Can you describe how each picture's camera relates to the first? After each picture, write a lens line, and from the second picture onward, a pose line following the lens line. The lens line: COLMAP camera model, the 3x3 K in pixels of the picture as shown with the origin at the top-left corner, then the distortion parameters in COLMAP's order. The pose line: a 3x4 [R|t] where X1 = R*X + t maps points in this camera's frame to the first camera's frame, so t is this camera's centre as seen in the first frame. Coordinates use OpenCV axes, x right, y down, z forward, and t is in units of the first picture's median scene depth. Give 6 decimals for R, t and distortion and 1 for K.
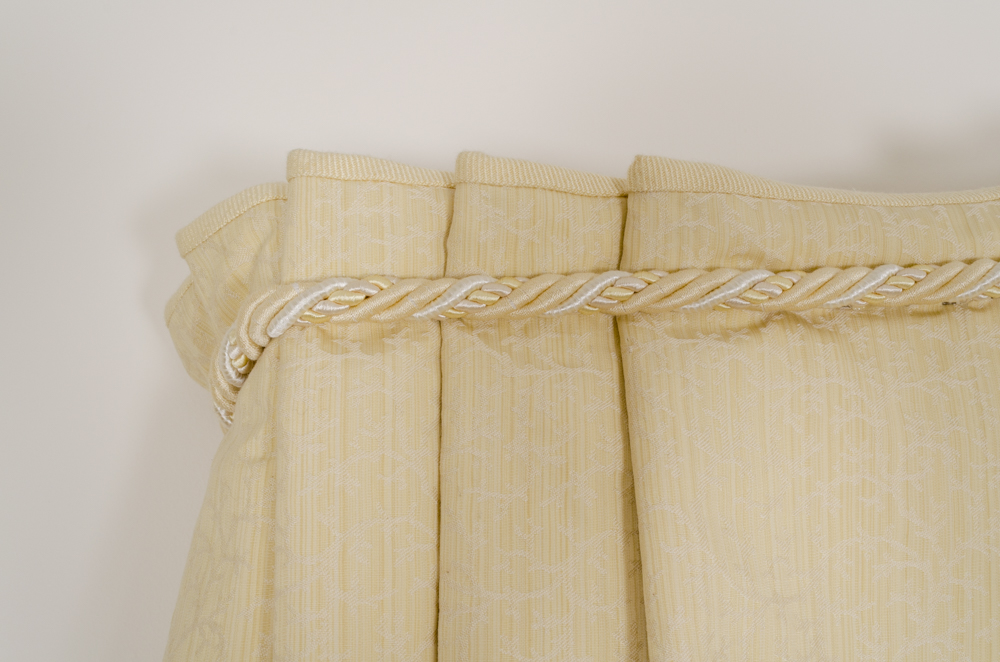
lens RADIAL K [[1042.7, 0, 498.9], [0, 1042.7, 328.5], [0, 0, 1]] dist [-0.005088, 0.000000]
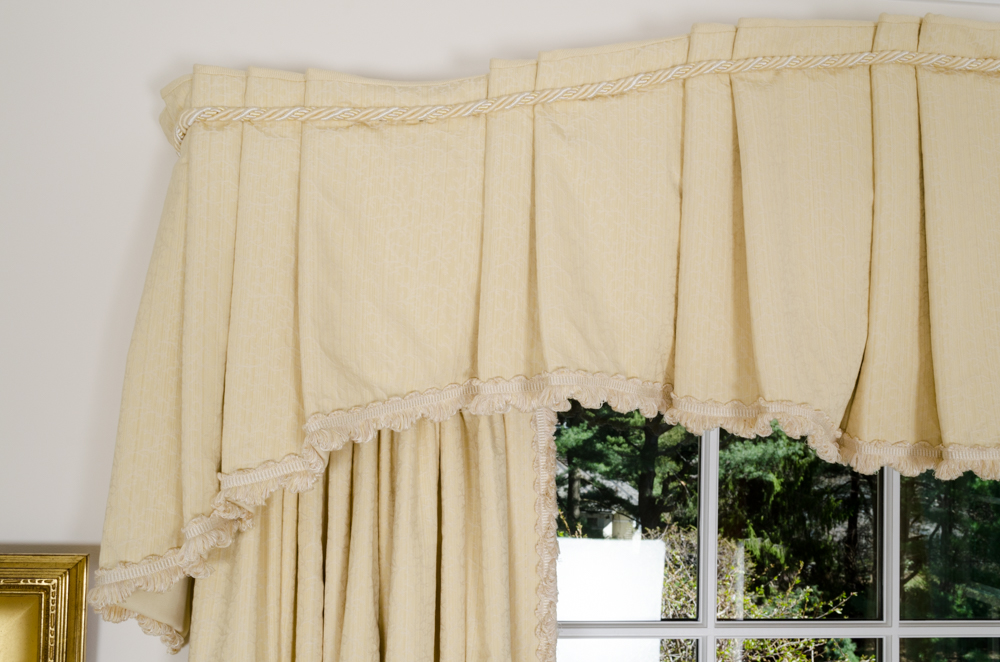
lens RADIAL K [[972.6, 0, 504.8], [0, 972.6, 336.9], [0, 0, 1]] dist [0.030719, 0.000000]
pose [[0.999421, 0.025825, -0.022157, 0.805034], [-0.021755, 0.985627, 0.167532, 0.120477], [0.026165, -0.166953, 0.985618, -1.963299]]
